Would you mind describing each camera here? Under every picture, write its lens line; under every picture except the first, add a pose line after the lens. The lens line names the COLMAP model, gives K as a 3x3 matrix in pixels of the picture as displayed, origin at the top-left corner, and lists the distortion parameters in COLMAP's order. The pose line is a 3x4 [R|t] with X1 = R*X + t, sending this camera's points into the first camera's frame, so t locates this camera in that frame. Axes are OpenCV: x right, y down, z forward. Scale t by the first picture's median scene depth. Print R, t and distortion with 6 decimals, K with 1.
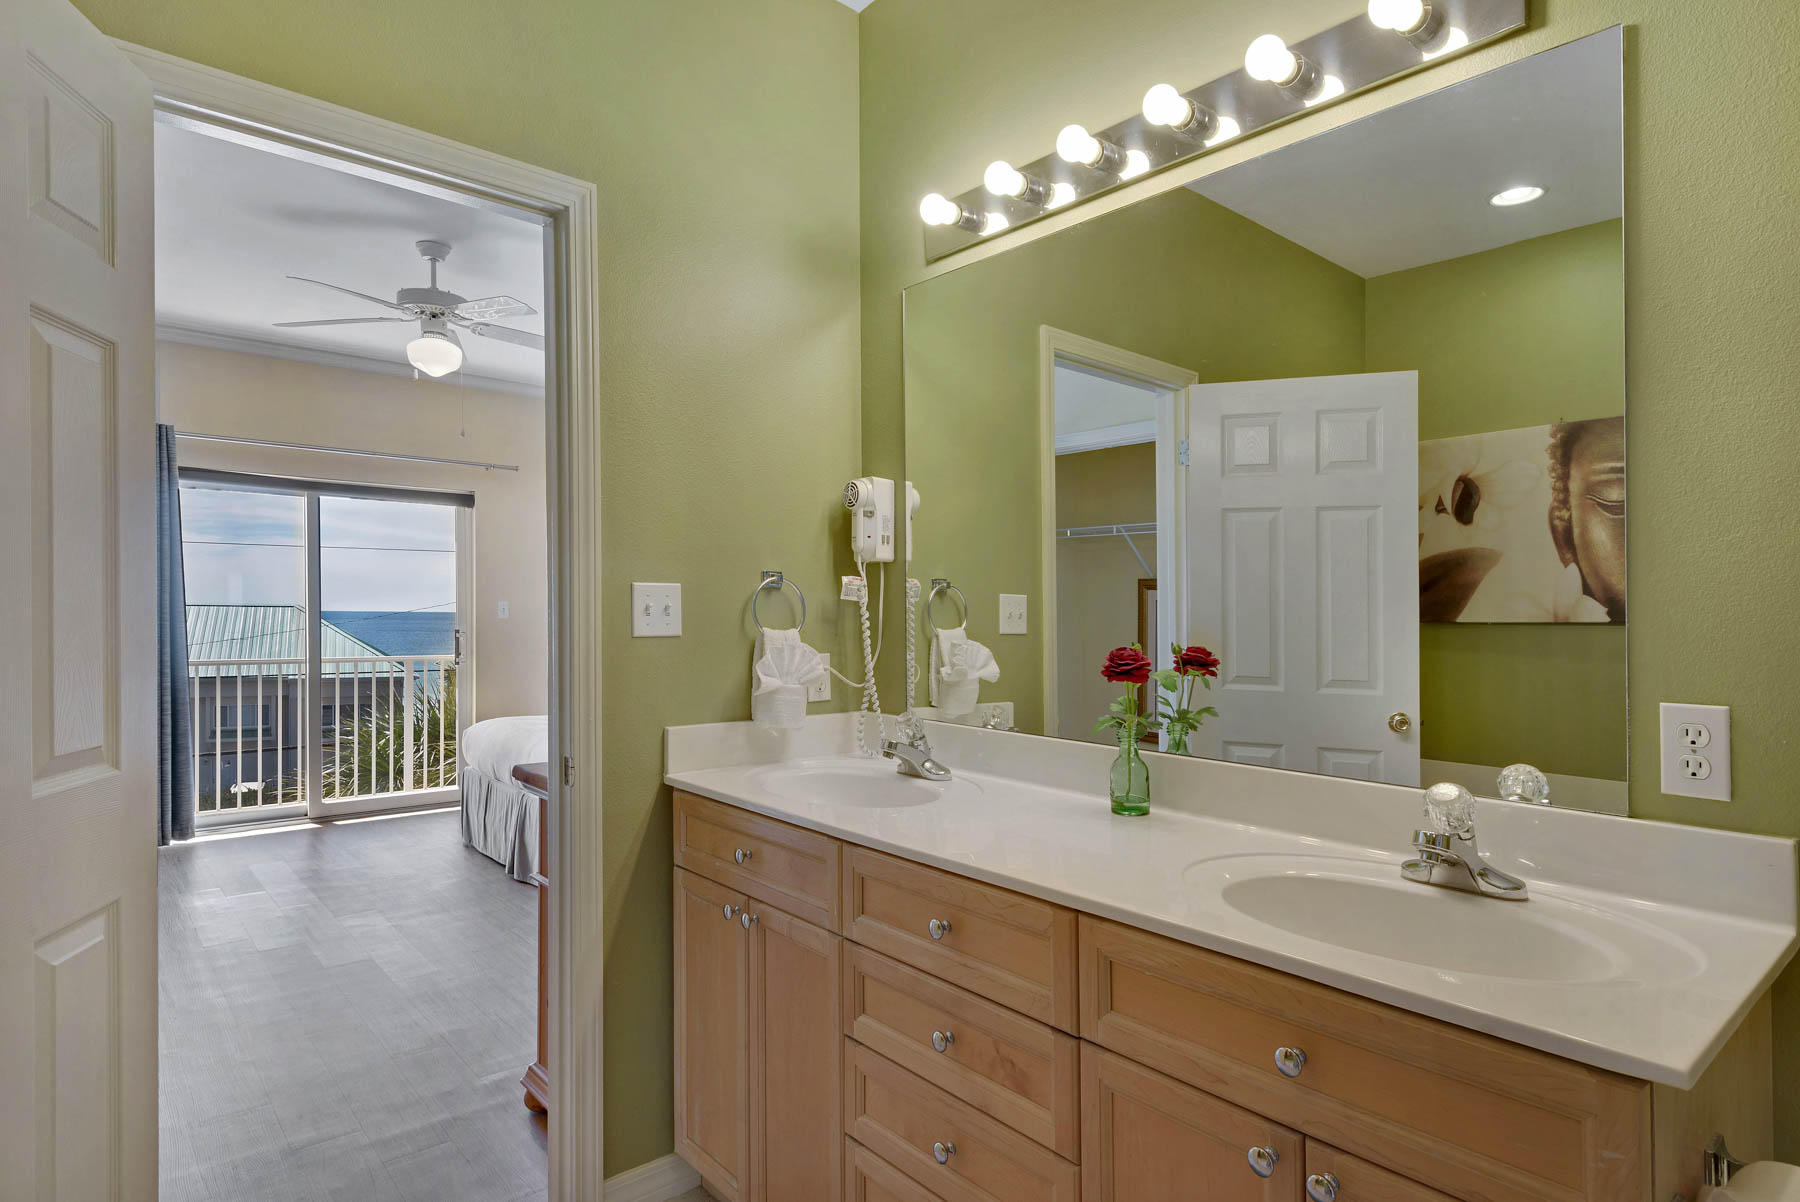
lens RADIAL K [[982.9, 0, 900.0], [0, 982.9, 601.0], [0, 0, 1]] dist [0.000713, -0.000625]
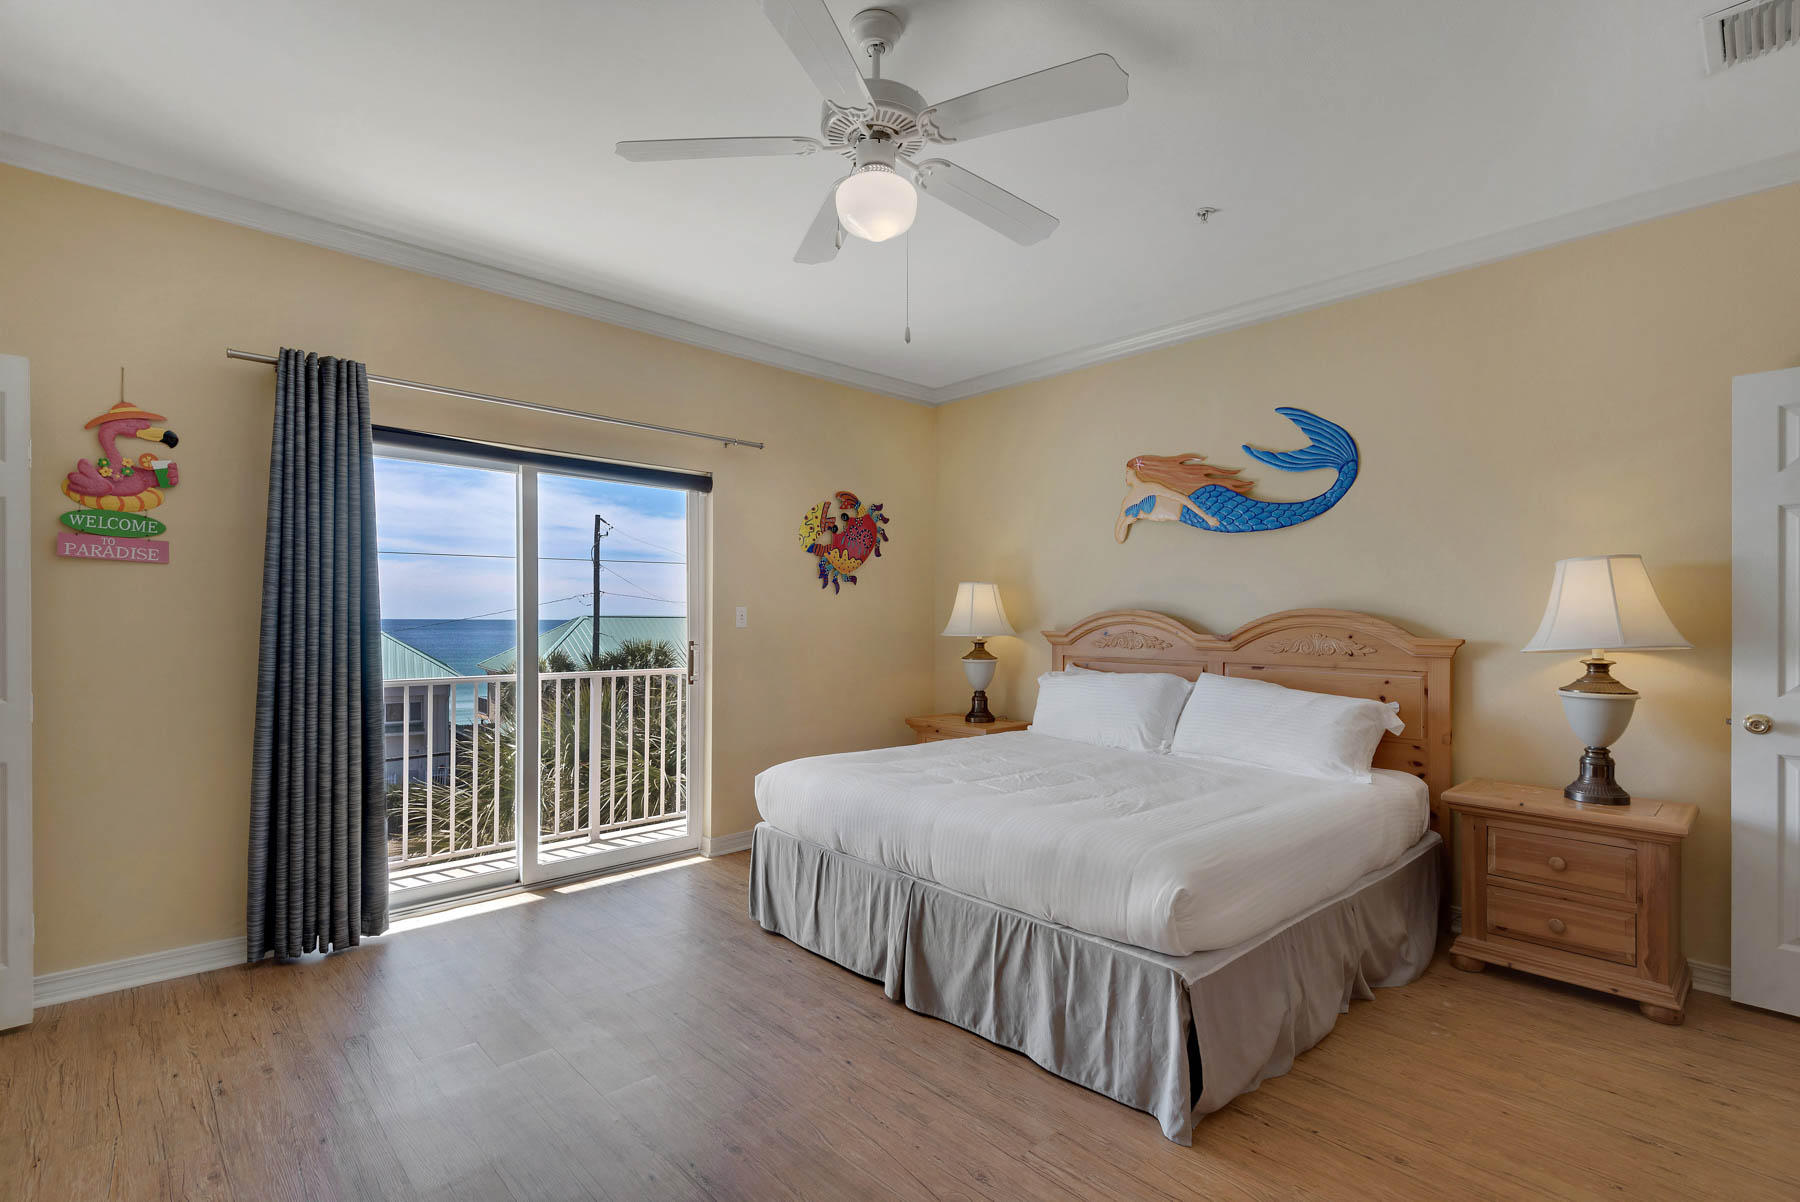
lens RADIAL K [[856.7, 0, 894.0], [0, 856.7, 610.4], [0, 0, 1]] dist [0.044051, 0.000283]
pose [[0.999613, -0.011027, 0.025538, -0.329785], [0.010946, 0.999935, 0.003317, 0.002469], [-0.025573, -0.003036, 0.999668, 0.310332]]
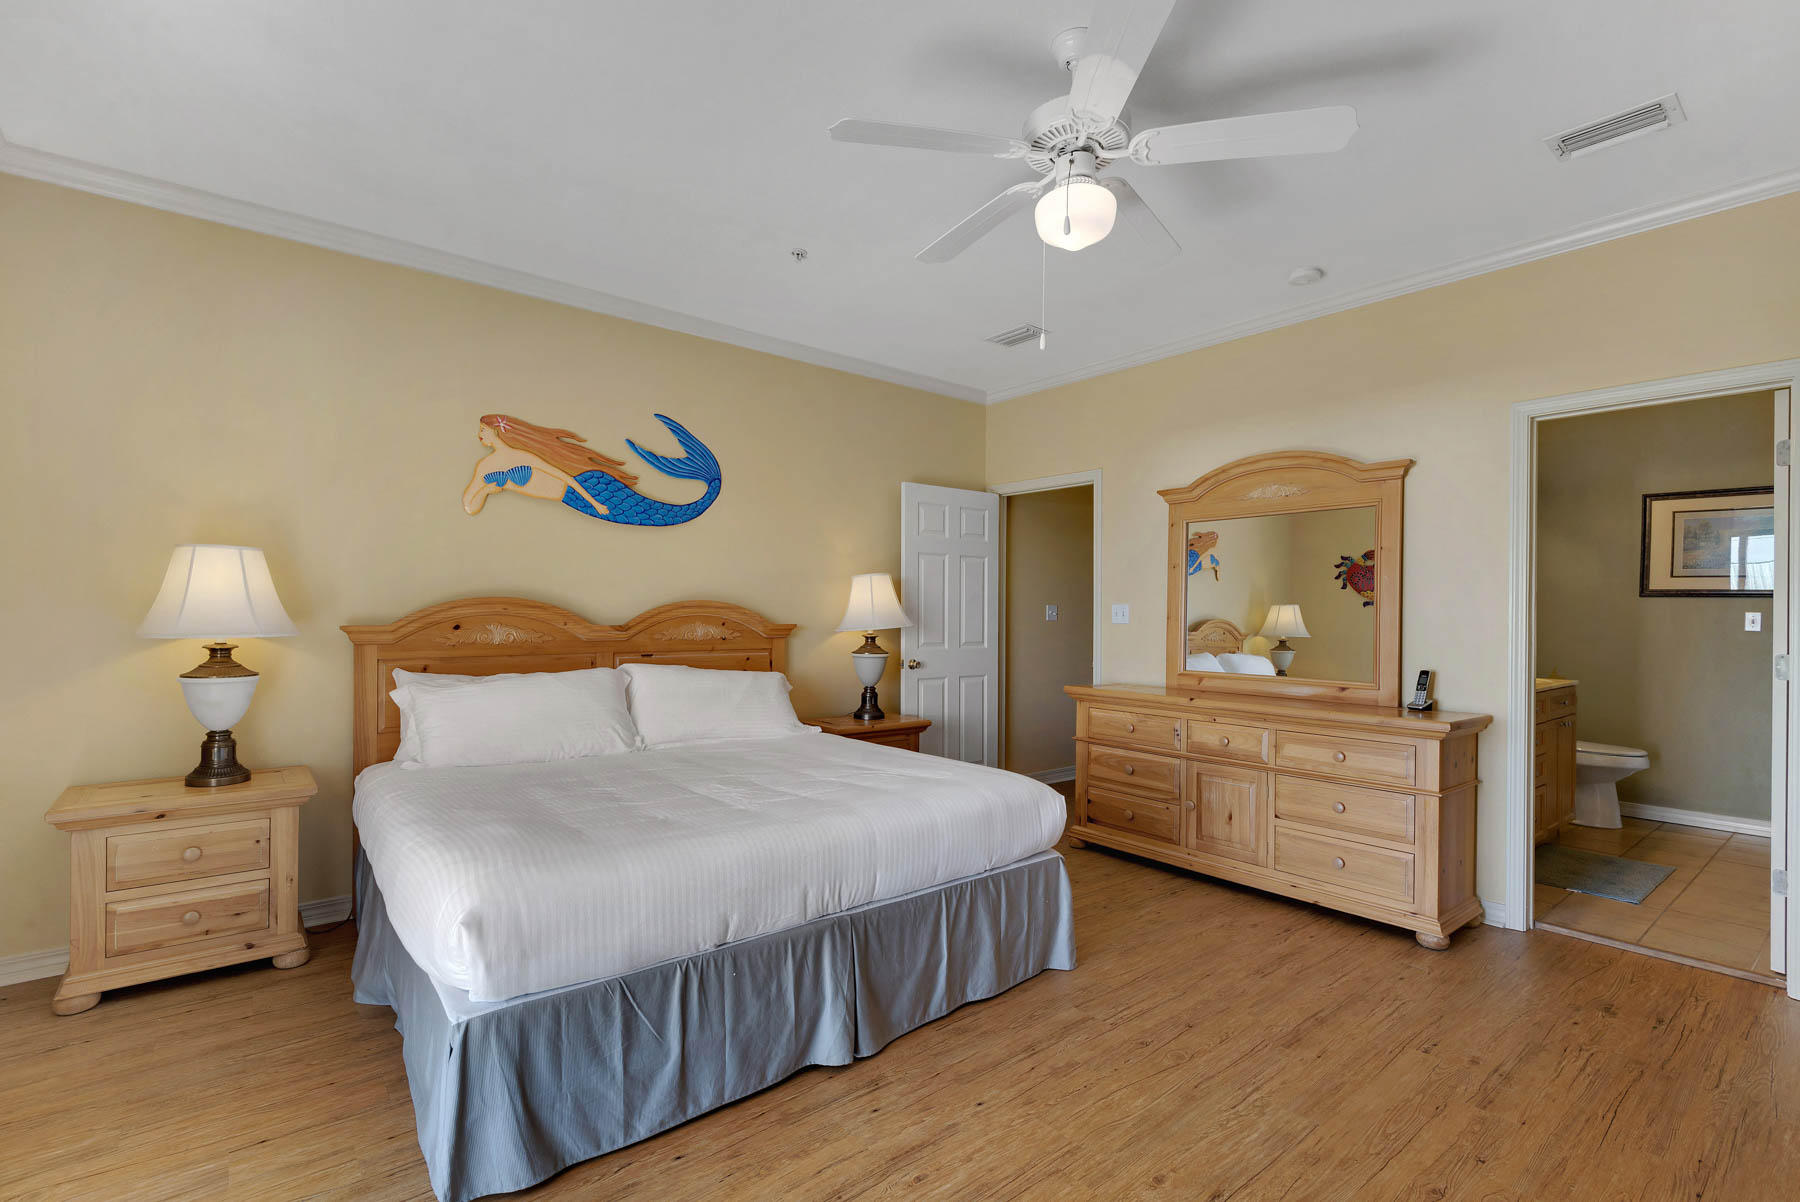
lens RADIAL K [[820.1, 0, 900.0], [0, 820.1, 601.0], [0, 0, 1]] dist [0.027980, -0.000397]
pose [[0.023495, -0.001940, 0.999722, -0.716646], [-0.018866, 0.999819, 0.002384, 0.002225], [-0.999546, -0.018917, 0.023454, 0.772853]]
